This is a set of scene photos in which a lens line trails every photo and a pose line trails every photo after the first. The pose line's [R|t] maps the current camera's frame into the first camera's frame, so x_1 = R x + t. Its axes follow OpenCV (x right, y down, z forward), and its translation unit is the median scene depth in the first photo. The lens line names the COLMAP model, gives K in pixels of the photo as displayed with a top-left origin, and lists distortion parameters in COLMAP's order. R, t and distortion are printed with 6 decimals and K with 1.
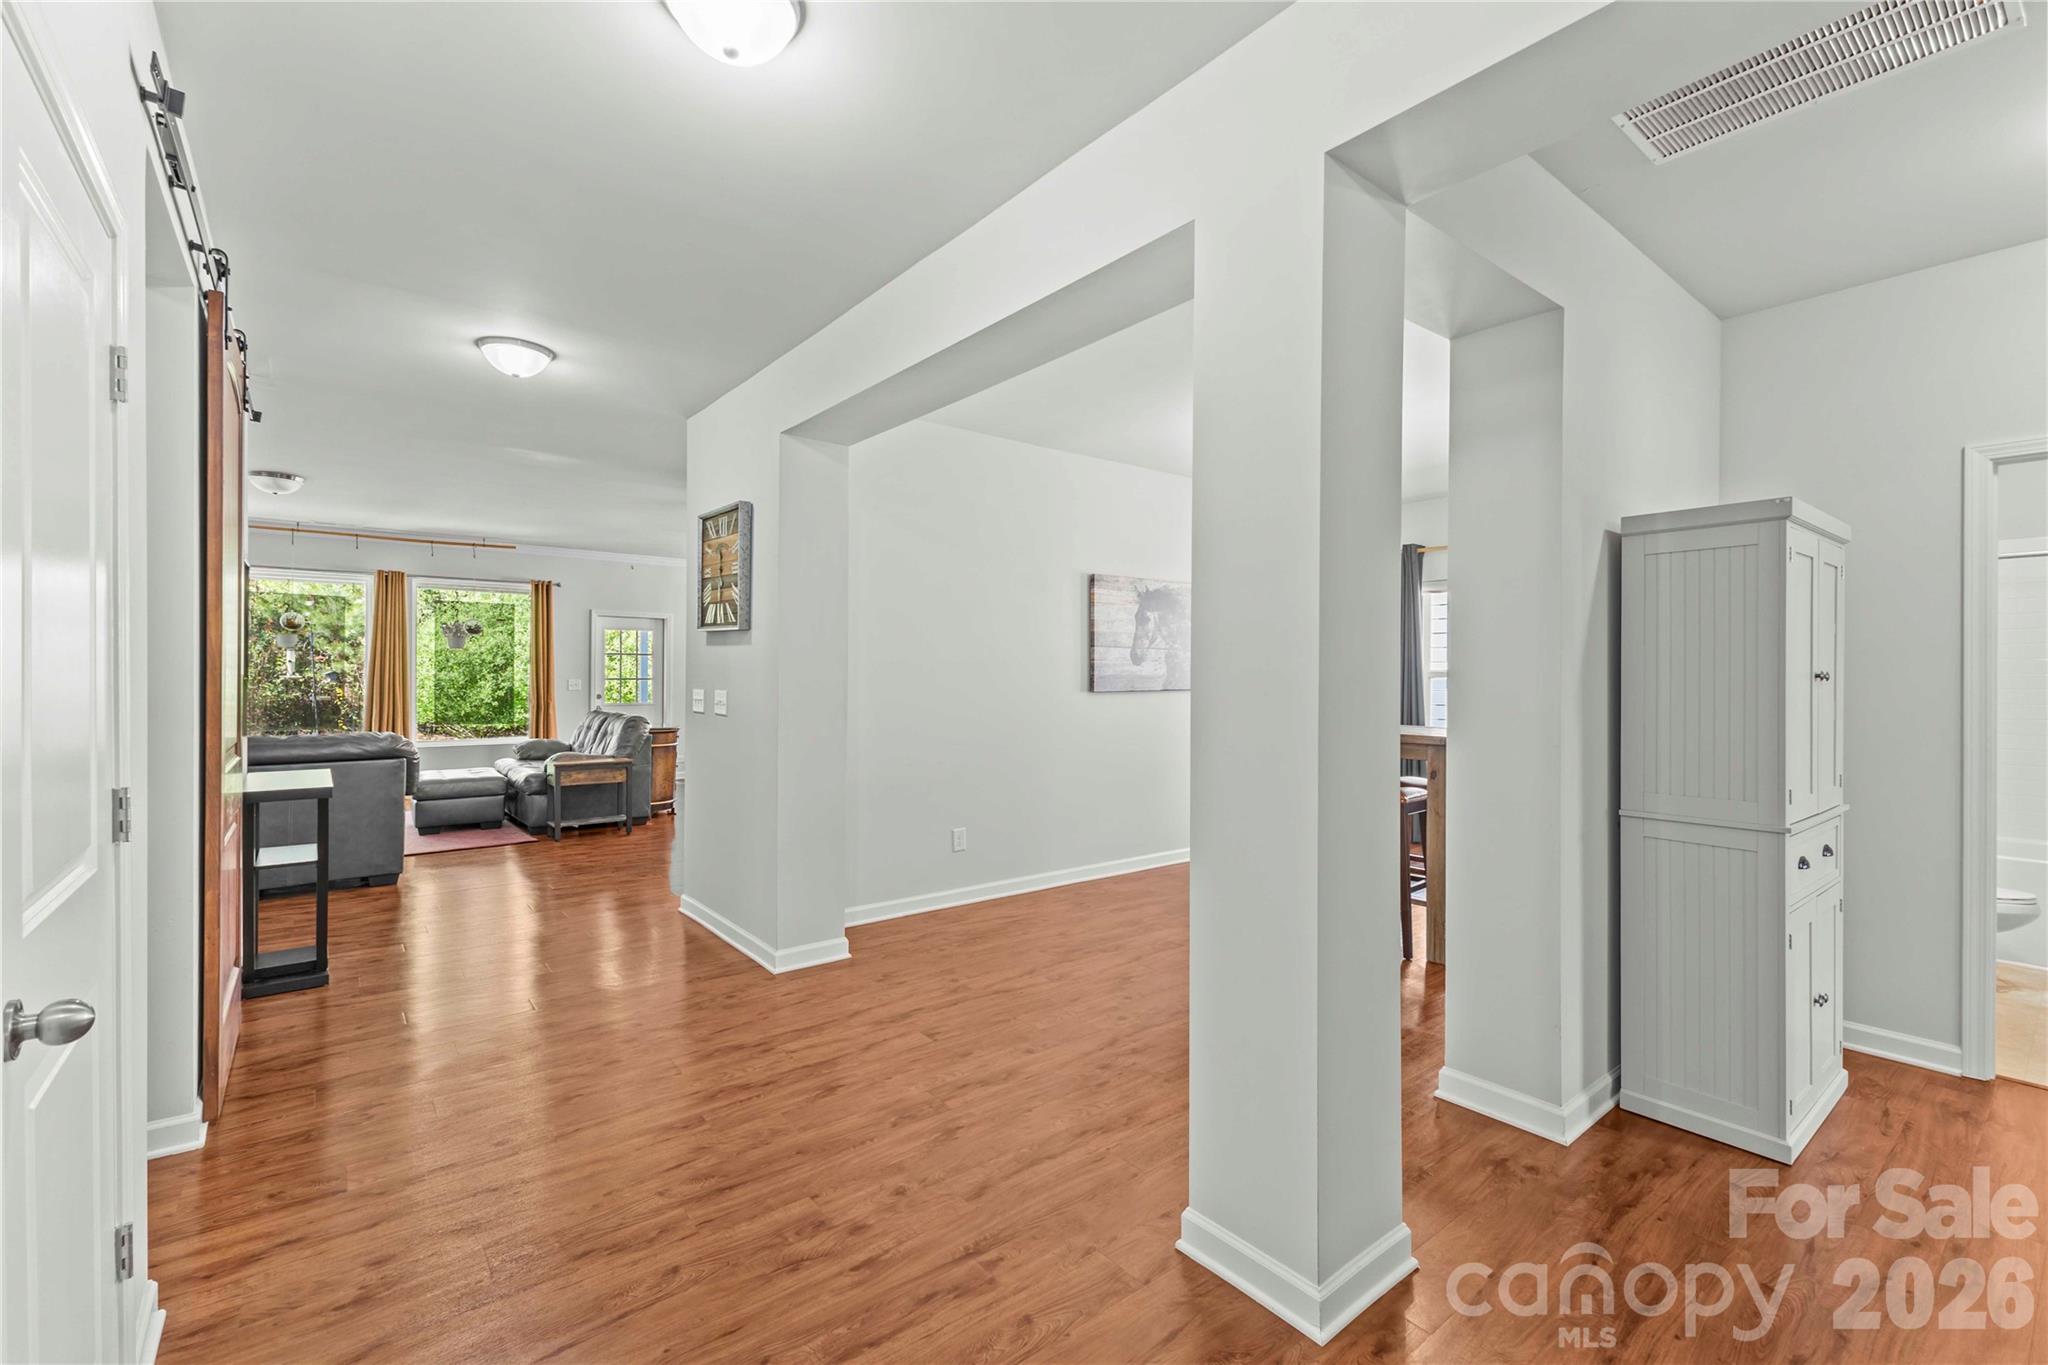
lens RADIAL K [[886.9, 0, 1020.3], [0, 886.9, 678.4], [0, 0, 1]] dist [0.012158, 0.000307]
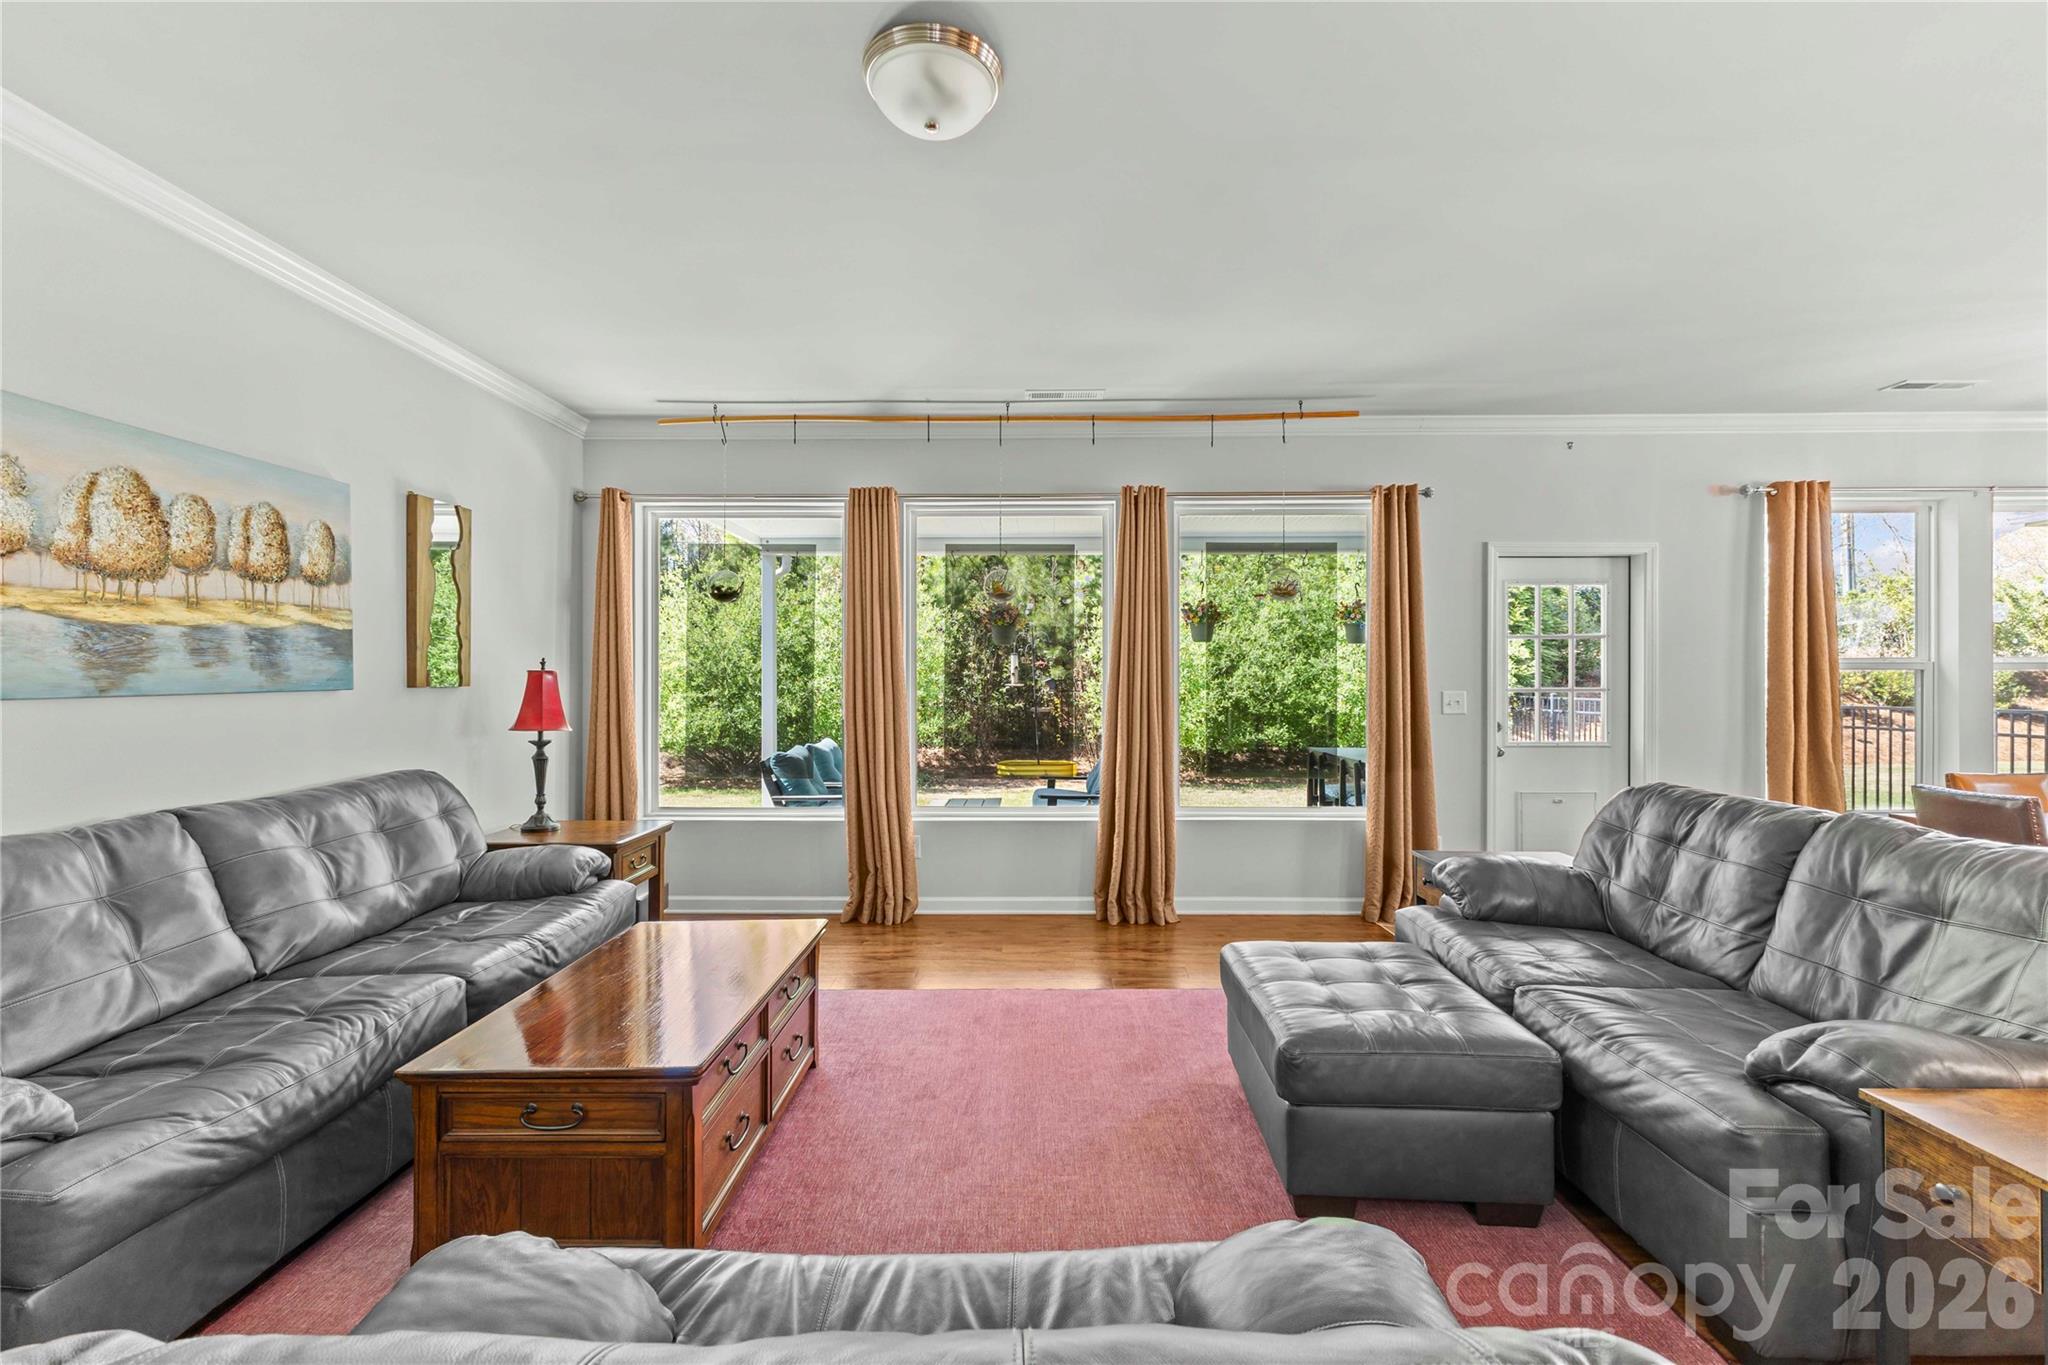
lens RADIAL K [[884.3, 0, 1024.0], [0, 884.3, 682.5], [0, 0, 1]] dist [0.009170, -0.000036]
pose [[0.775291, -0.005748, -0.631578, -0.395228], [0.006019, 0.999980, -0.001713, -0.004747], [0.631576, -0.002474, 0.775310, 0.505993]]
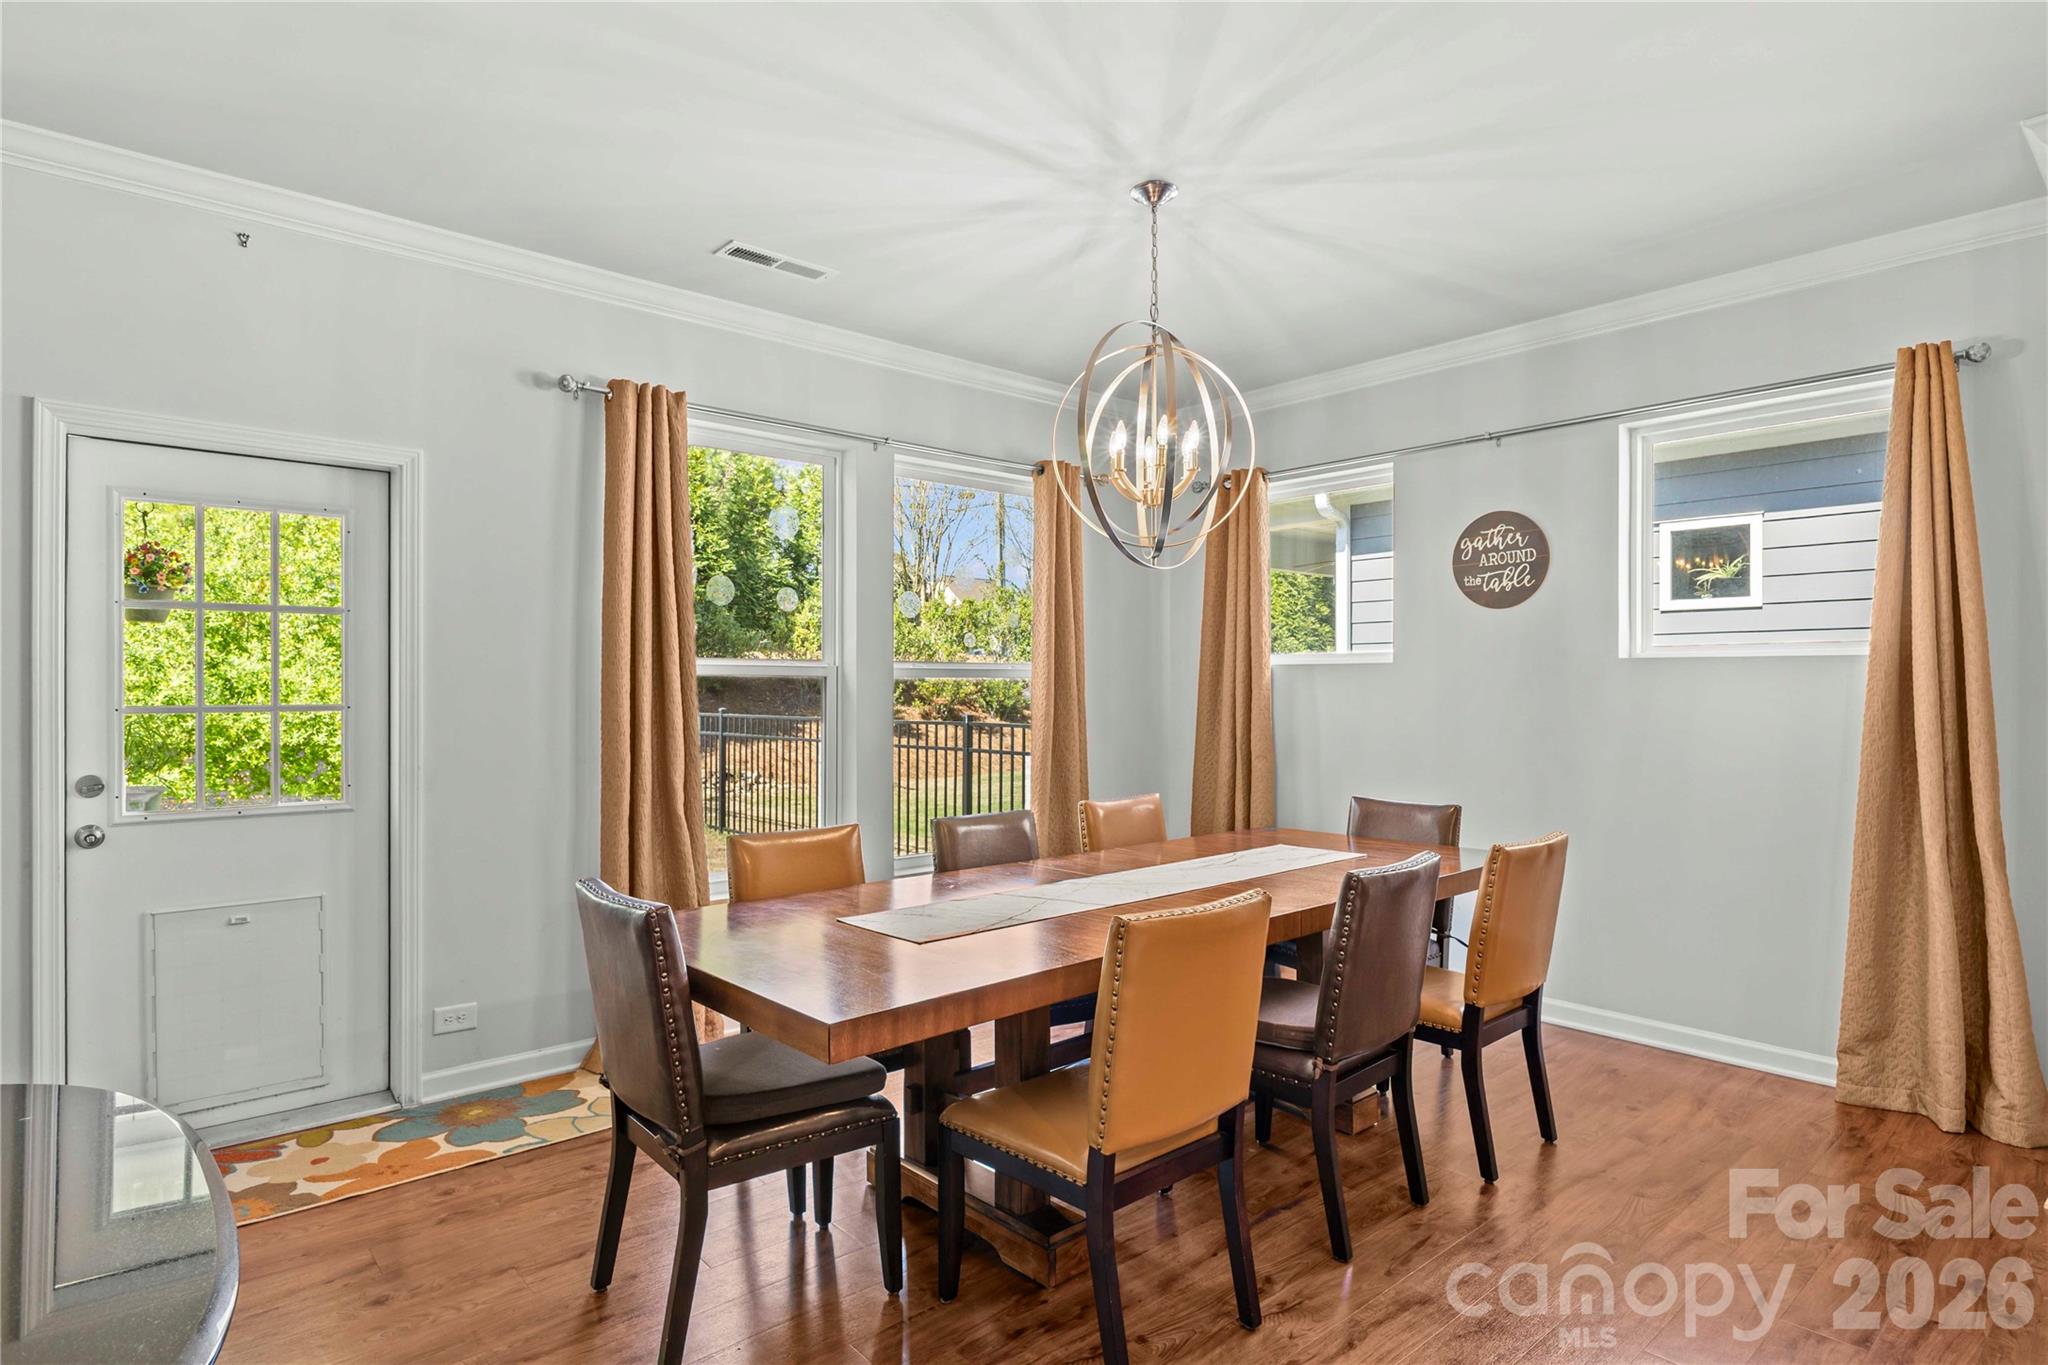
lens RADIAL K [[1105.2, 0, 1024.0], [0, 1105.2, 682.5], [0, 0, 1]] dist [0.002335, 0.000547]
pose [[0.998824, -0.004575, 0.048263, -0.262052], [0.004856, 0.999972, -0.005724, -0.004254], [-0.048235, 0.005951, 0.998818, 0.747379]]
